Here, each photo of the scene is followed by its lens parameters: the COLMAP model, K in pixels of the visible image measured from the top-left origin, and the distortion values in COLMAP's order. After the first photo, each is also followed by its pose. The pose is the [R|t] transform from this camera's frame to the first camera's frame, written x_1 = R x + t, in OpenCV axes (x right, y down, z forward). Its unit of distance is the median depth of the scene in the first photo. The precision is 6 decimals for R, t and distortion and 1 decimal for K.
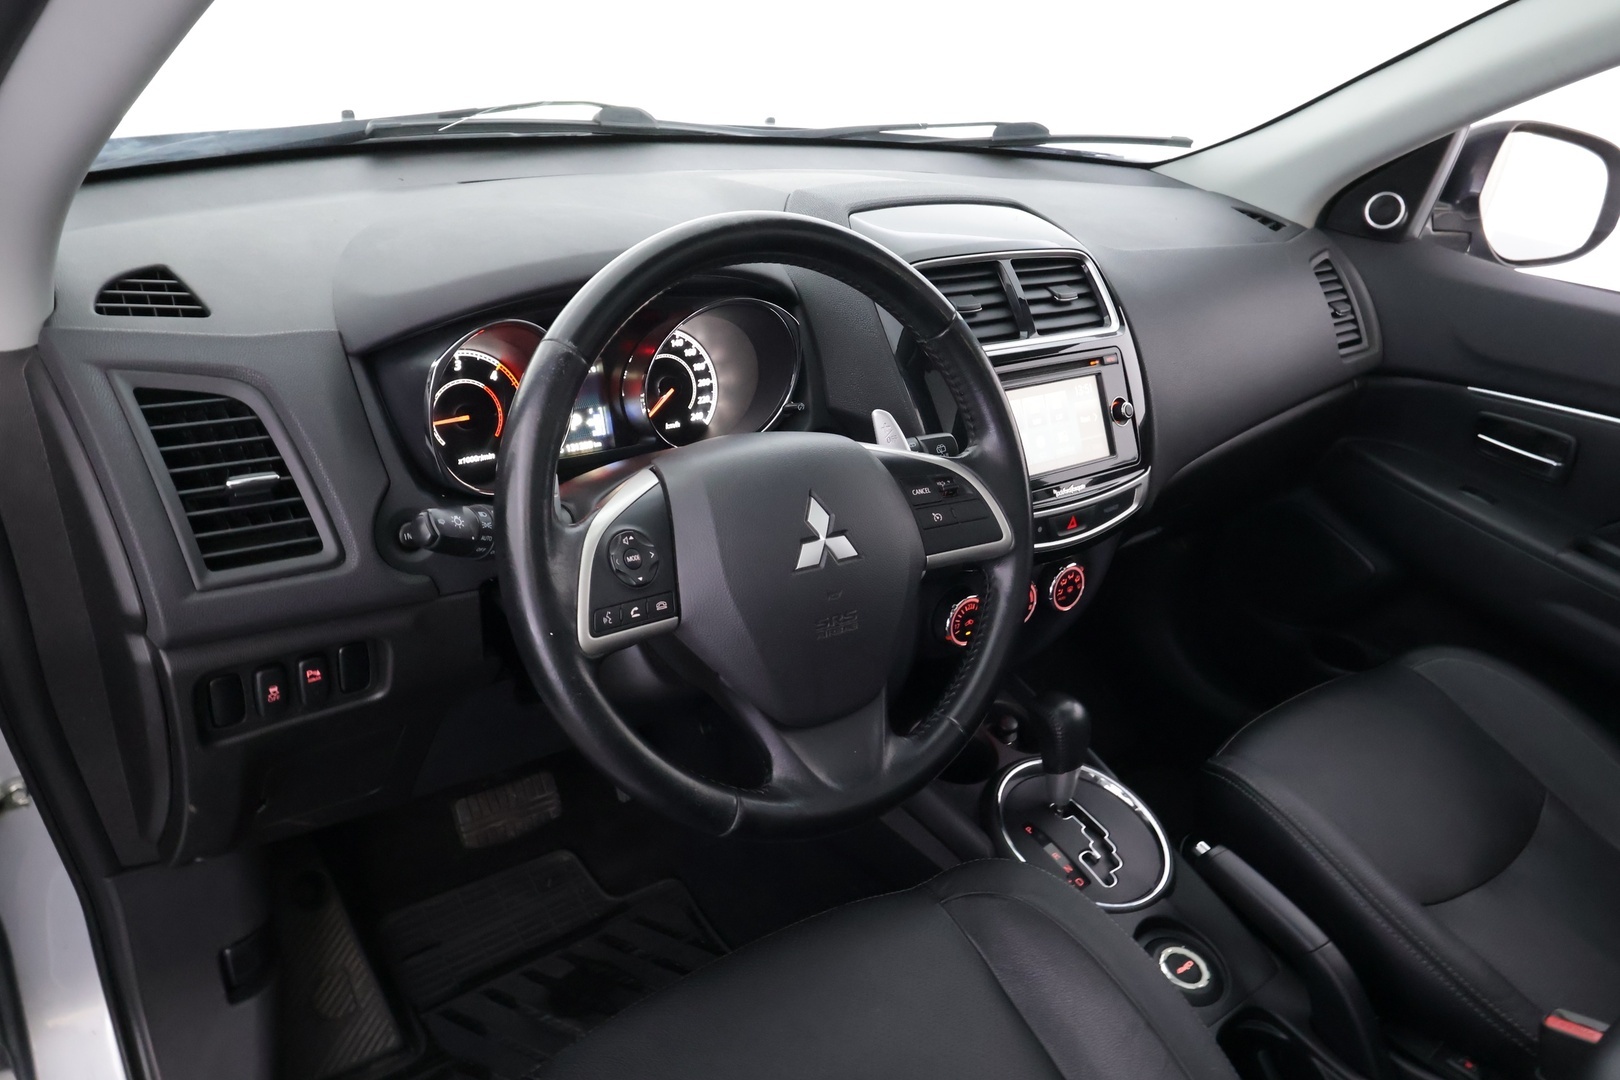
lens RADIAL K [[1193.9, 0, 793.2], [0, 1193.9, 531.7], [0, 0, 1]] dist [-0.015039, -0.001856]
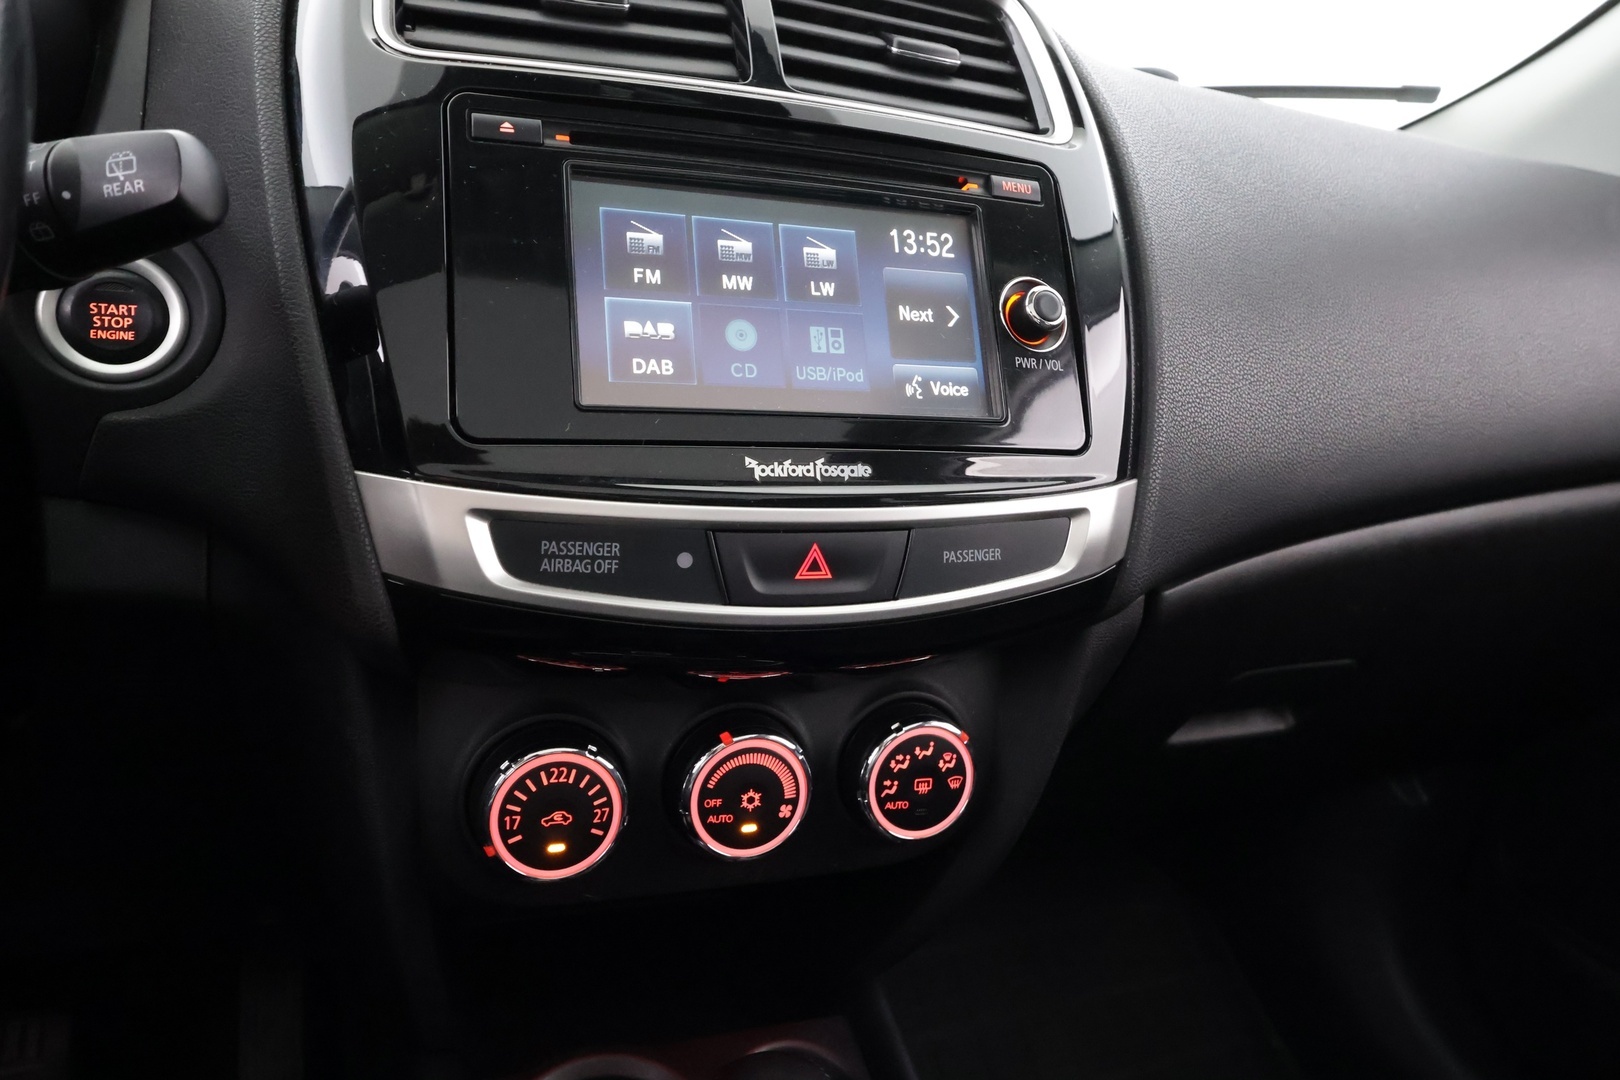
lens RADIAL K [[1113.7, 0, 811.4], [0, 1113.7, 529.5], [0, 0, 1]] dist [0.011355, -0.002643]
pose [[0.948585, 0.065731, -0.309621, 0.349228], [-0.131279, 0.971799, -0.195891, 0.049302], [0.288013, 0.226466, 0.930463, 0.722319]]
